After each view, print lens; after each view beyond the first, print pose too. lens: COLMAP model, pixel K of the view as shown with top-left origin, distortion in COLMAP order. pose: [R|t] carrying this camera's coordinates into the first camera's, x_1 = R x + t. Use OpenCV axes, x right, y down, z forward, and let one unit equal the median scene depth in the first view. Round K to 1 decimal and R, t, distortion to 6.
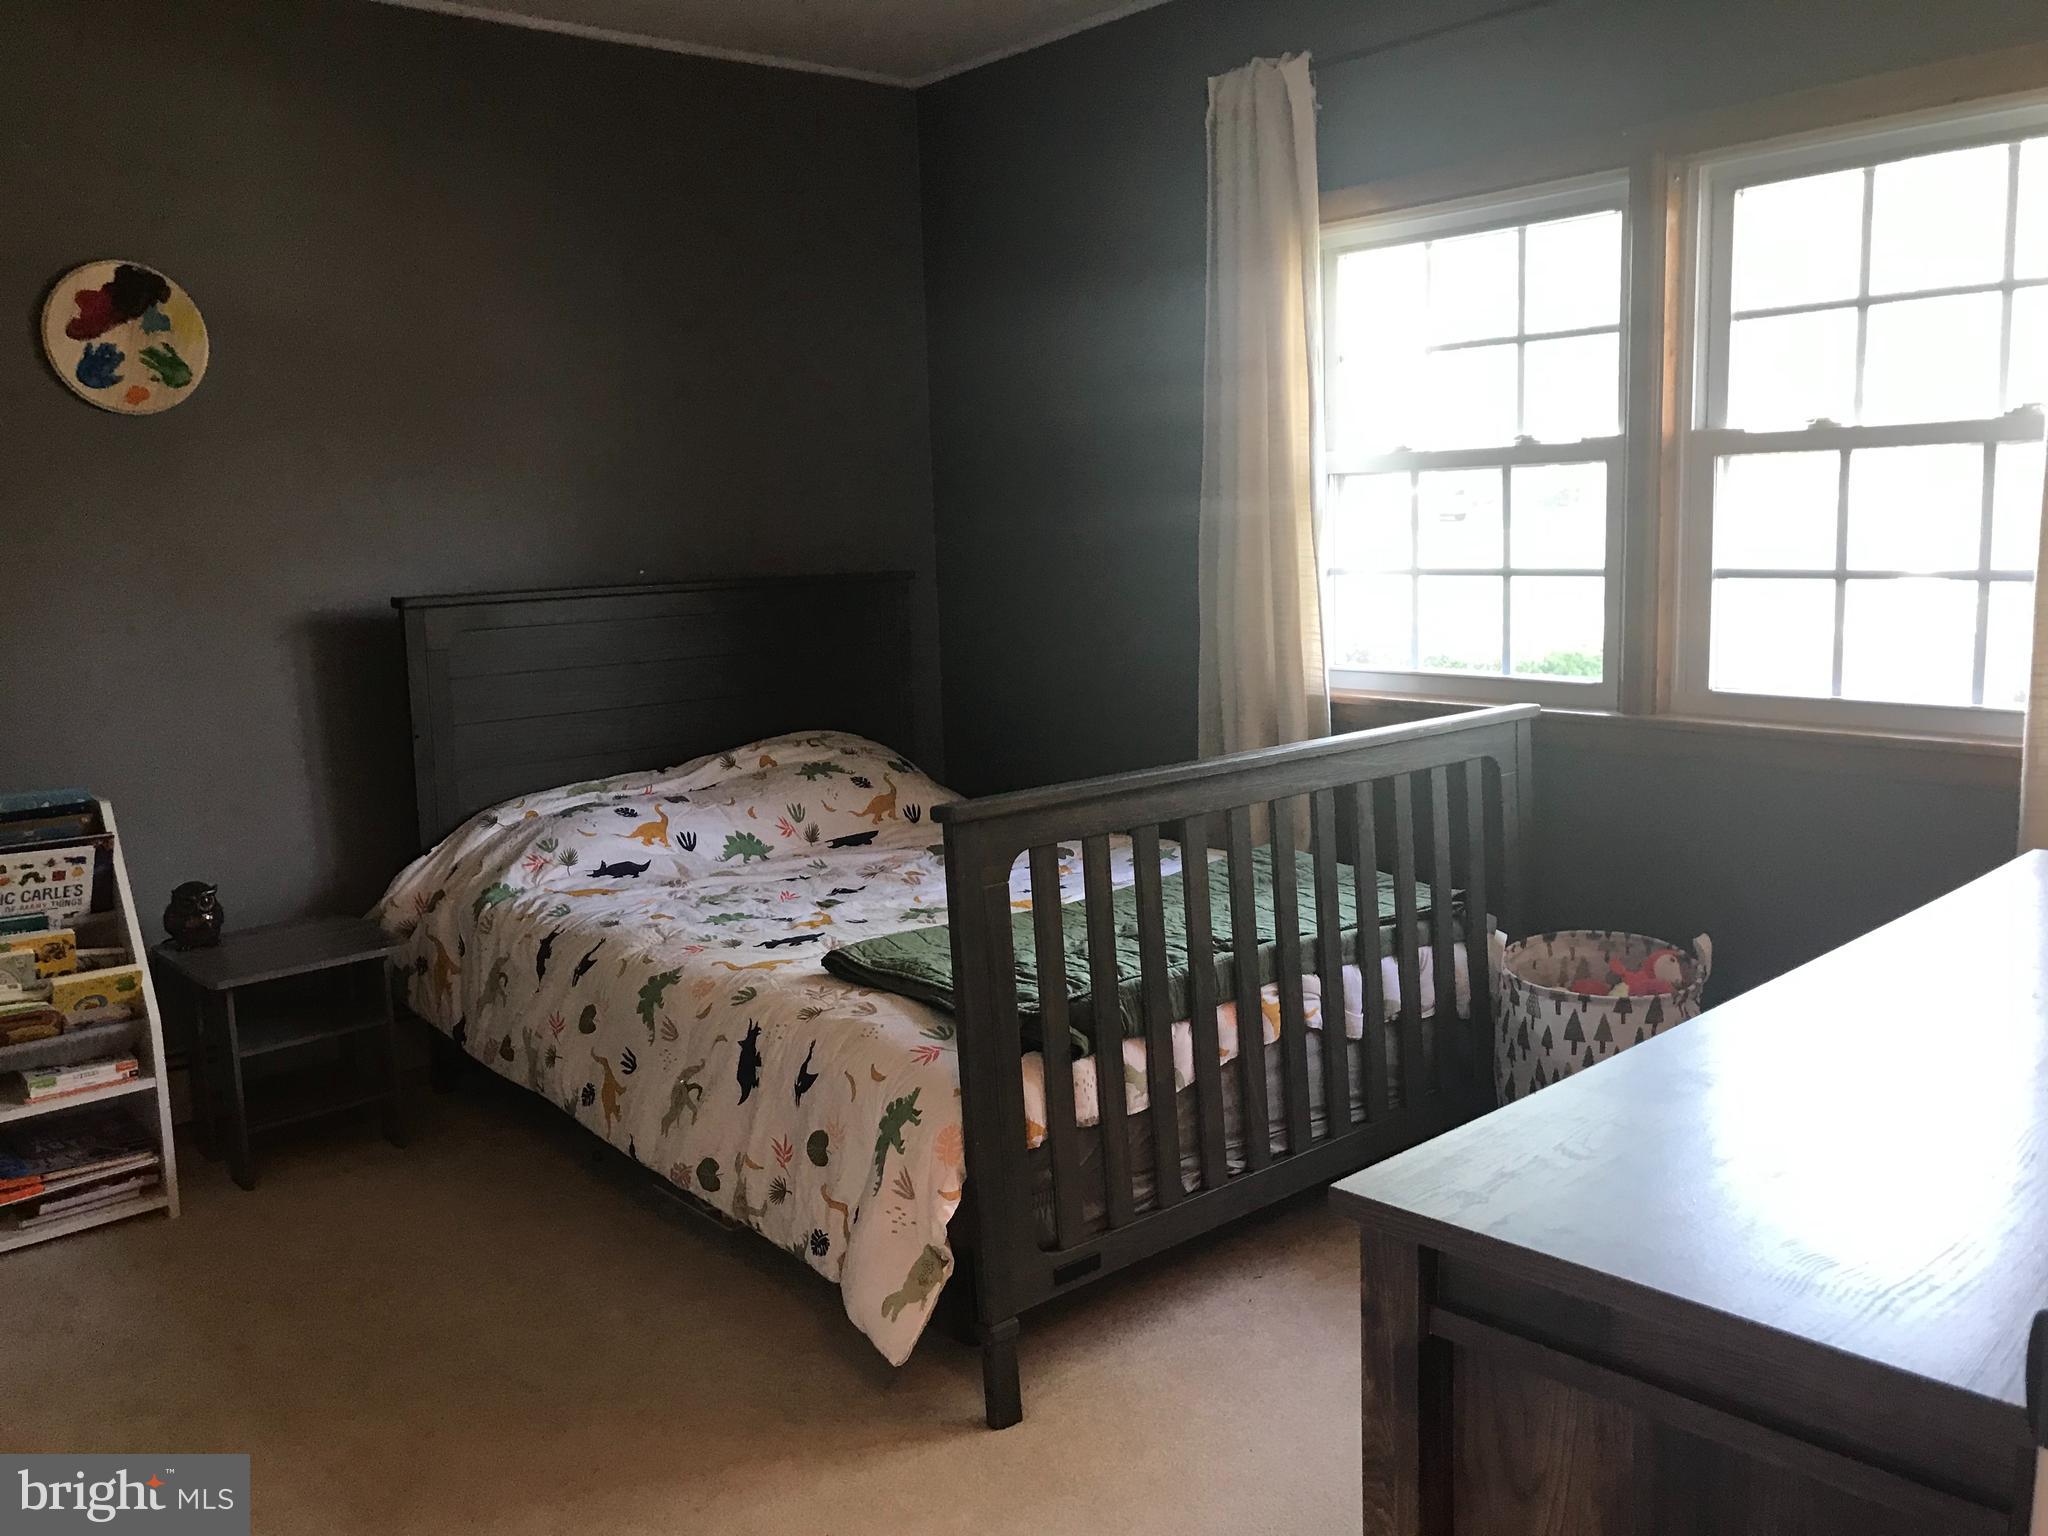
lens RADIAL K [[1701.6, 0, 1020.9], [0, 1701.6, 759.2], [0, 0, 1]] dist [0.067632, -0.057913]
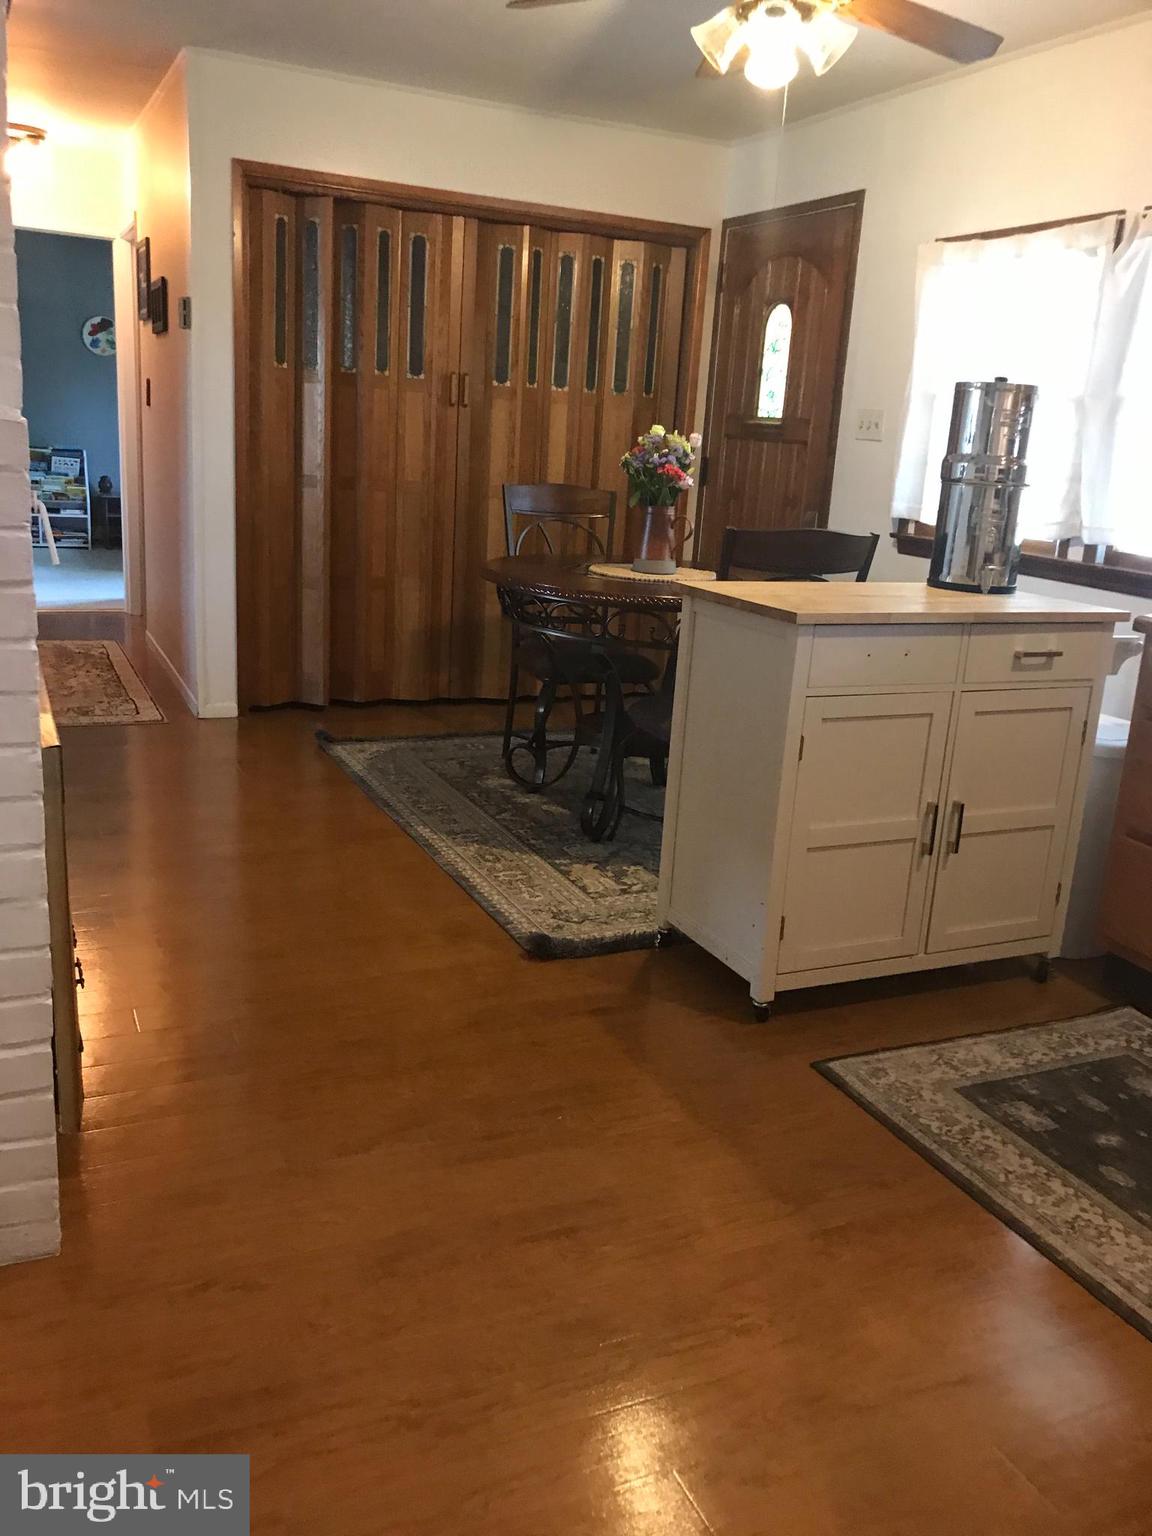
lens RADIAL K [[1276.2, 0, 570.4], [0, 1276.2, 764.5], [0, 0, 1]] dist [0.067632, -0.057913]
pose [[0.959914, 0.160766, -0.229605, 1.381720], [-0.135894, 0.983379, 0.120414, 0.226520], [0.245147, -0.084385, 0.965806, -1.725178]]
